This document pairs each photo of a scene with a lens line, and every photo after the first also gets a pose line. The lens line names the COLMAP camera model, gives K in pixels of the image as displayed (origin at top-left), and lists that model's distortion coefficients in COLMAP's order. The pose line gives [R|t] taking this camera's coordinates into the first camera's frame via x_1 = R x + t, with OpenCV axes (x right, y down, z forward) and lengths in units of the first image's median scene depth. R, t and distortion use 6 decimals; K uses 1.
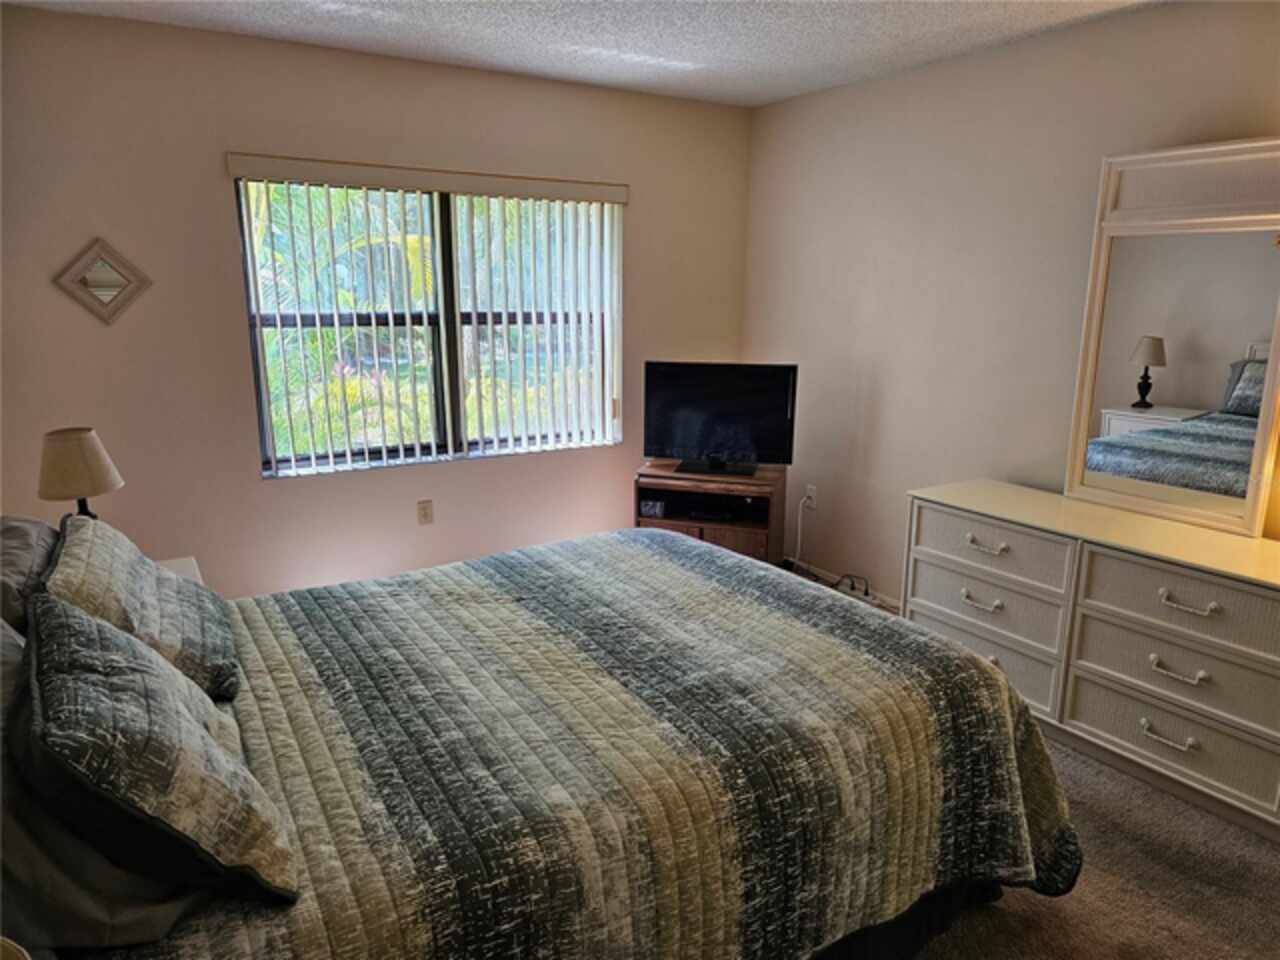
lens RADIAL K [[844.2, 0, 640.0], [0, 844.2, 480.0], [0, 0, 1]] dist [-0.001318, -0.003051]
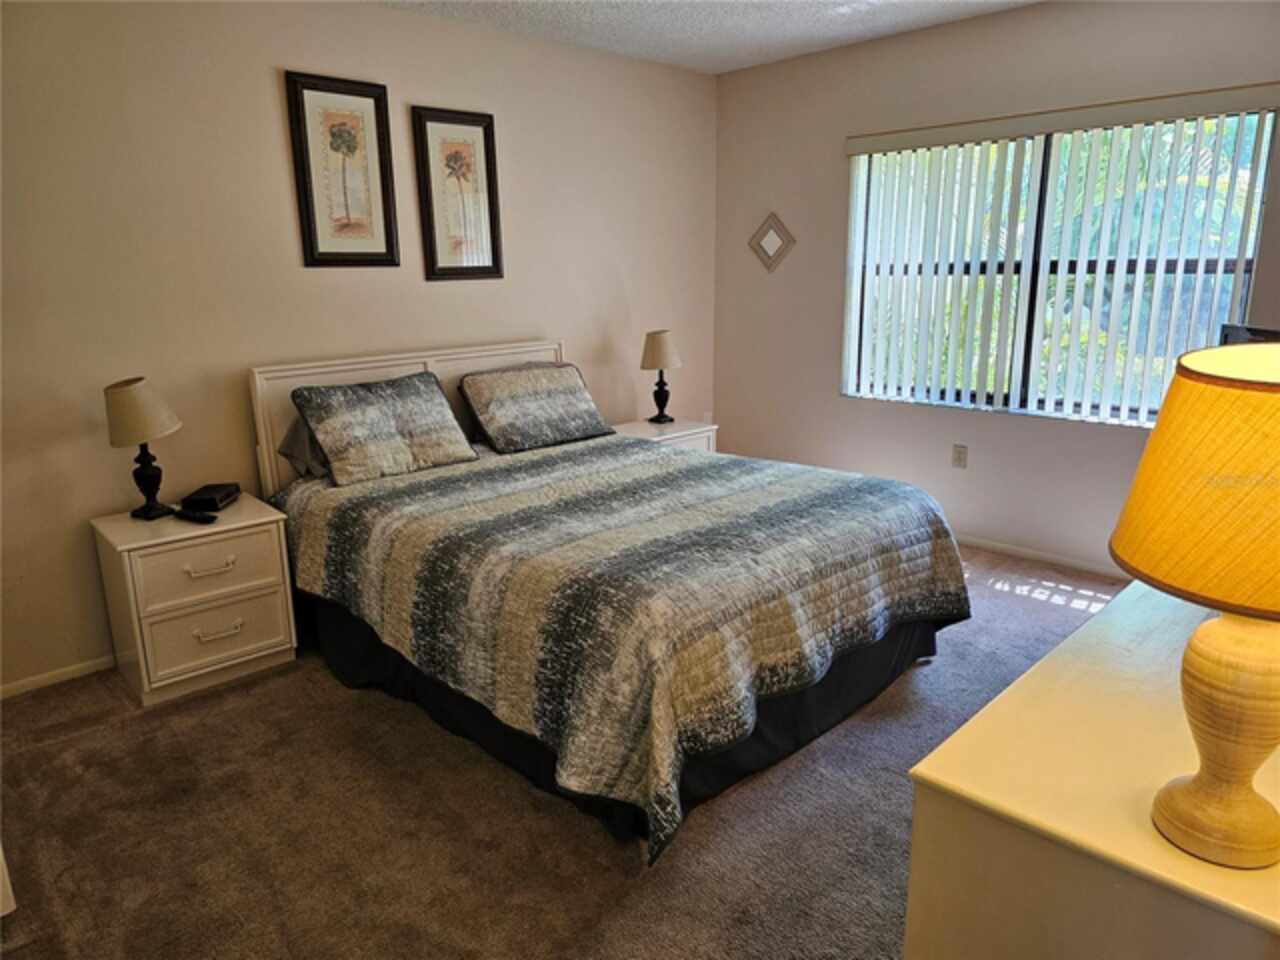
lens RADIAL K [[859.1, 0, 642.5], [0, 859.1, 446.2], [0, 0, 1]] dist [0.076660, -0.000337]
pose [[0.250437, 0.201916, -0.946843, 1.189635], [-0.199964, 0.967709, 0.153475, -0.107799], [0.947257, 0.150898, 0.282726, 0.590431]]
